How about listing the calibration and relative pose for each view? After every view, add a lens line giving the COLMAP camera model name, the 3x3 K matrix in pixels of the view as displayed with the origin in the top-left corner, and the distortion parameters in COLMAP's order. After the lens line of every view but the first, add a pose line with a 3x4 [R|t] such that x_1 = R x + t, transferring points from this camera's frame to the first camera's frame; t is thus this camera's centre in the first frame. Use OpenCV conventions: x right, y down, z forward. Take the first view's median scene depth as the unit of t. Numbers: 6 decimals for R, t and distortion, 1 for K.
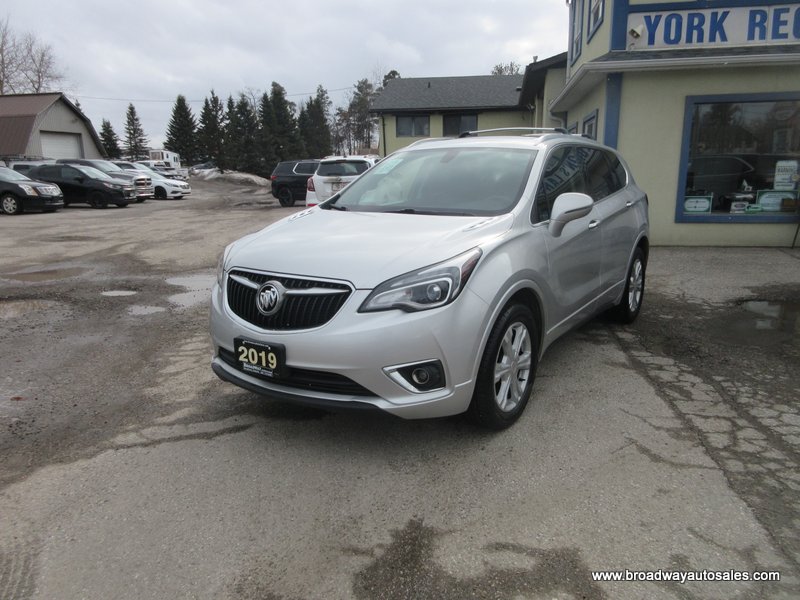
lens RADIAL K [[605.1, 0, 400.0], [0, 605.1, 300.0], [0, 0, 1]] dist [0.019663, -0.009629]
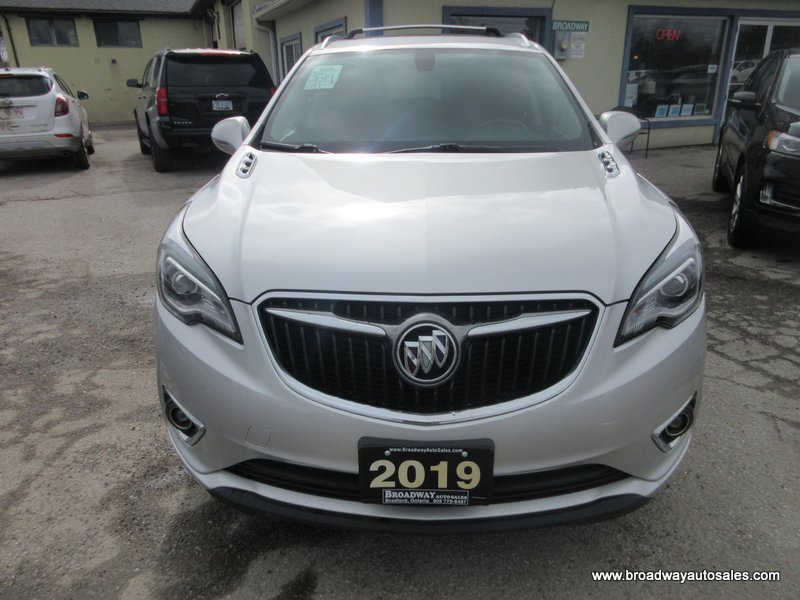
lens RADIAL K [[605.1, 0, 400.0], [0, 605.1, 300.0], [0, 0, 1]] dist [0.019663, -0.009629]
pose [[0.848772, -0.180204, 0.497104, -0.350830], [0.118467, 0.981043, 0.153361, -0.089887], [-0.515317, -0.071278, 0.854030, 0.451410]]
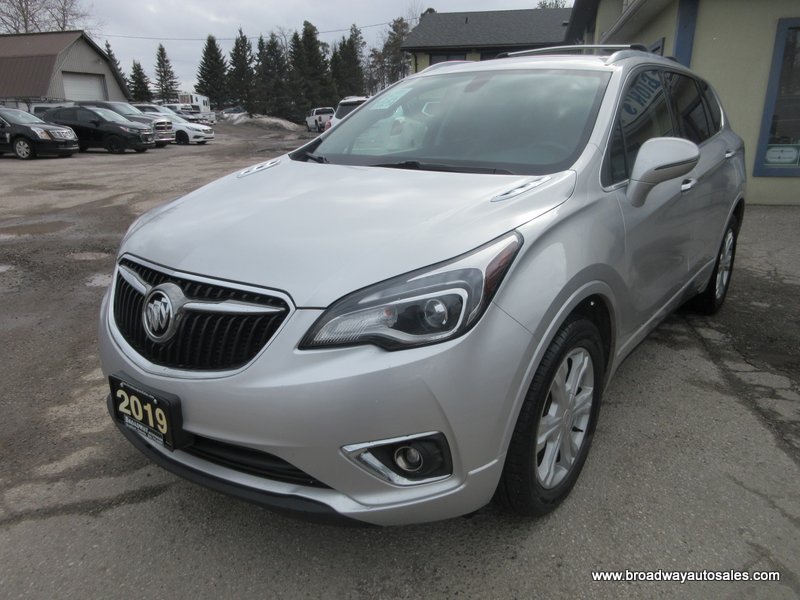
lens RADIAL K [[605.1, 0, 400.0], [0, 605.1, 300.0], [0, 0, 1]] dist [0.019663, -0.009629]
pose [[0.998372, 0.020241, -0.053325, 0.038385], [-0.015688, 0.996303, 0.084465, -0.052880], [0.054838, -0.083490, 0.994999, 0.314869]]
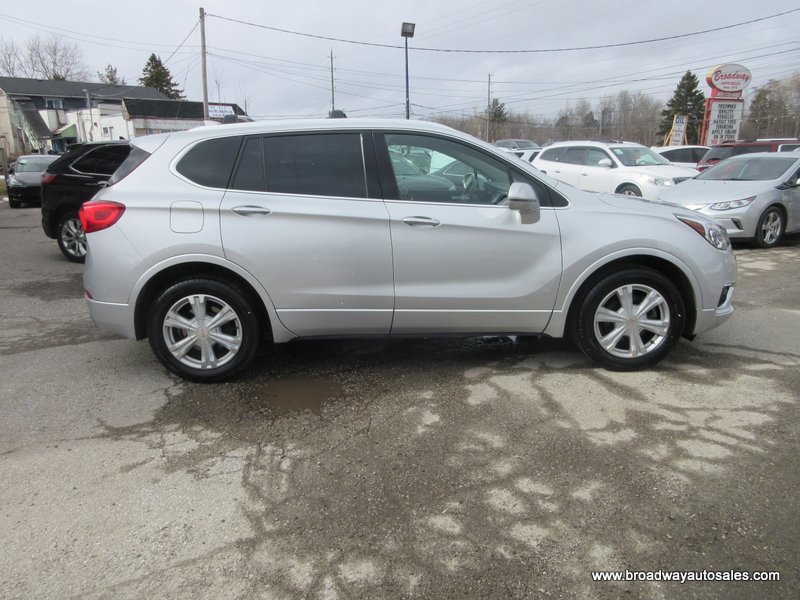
lens RADIAL K [[605.1, 0, 400.0], [0, 605.1, 300.0], [0, 0, 1]] dist [0.019663, -0.009629]
pose [[-0.590486, -0.175047, 0.787835, -0.767975], [0.184675, 0.920985, 0.343047, -0.399497], [-0.785634, 0.348058, -0.511502, 1.886845]]
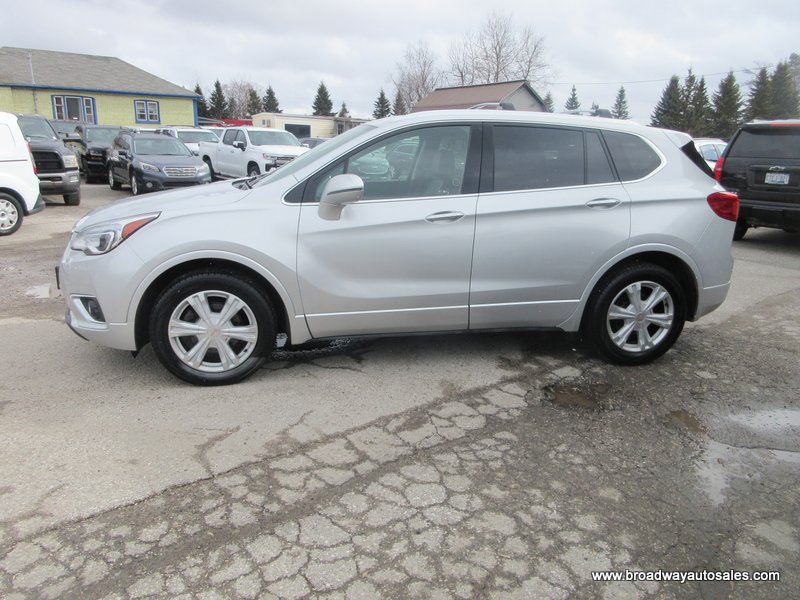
lens RADIAL K [[605.1, 0, 400.0], [0, 605.1, 300.0], [0, 0, 1]] dist [0.019663, -0.009629]
pose [[0.716979, 0.200612, -0.667604, 0.946393], [-0.183293, 0.978250, 0.097111, -0.088689], [0.672566, 0.052740, 0.738156, 0.369897]]
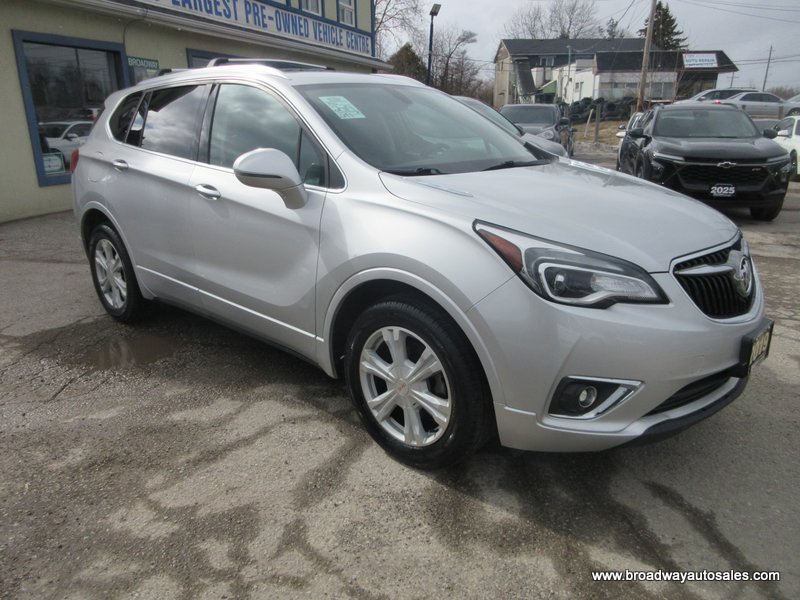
lens RADIAL K [[605.1, 0, 400.0], [0, 605.1, 300.0], [0, 0, 1]] dist [0.019663, -0.009629]
pose [[0.153668, -0.281049, 0.947311, -0.774510], [0.220062, 0.944354, 0.244474, -0.193527], [-0.963306, 0.170899, 0.206966, 0.954142]]
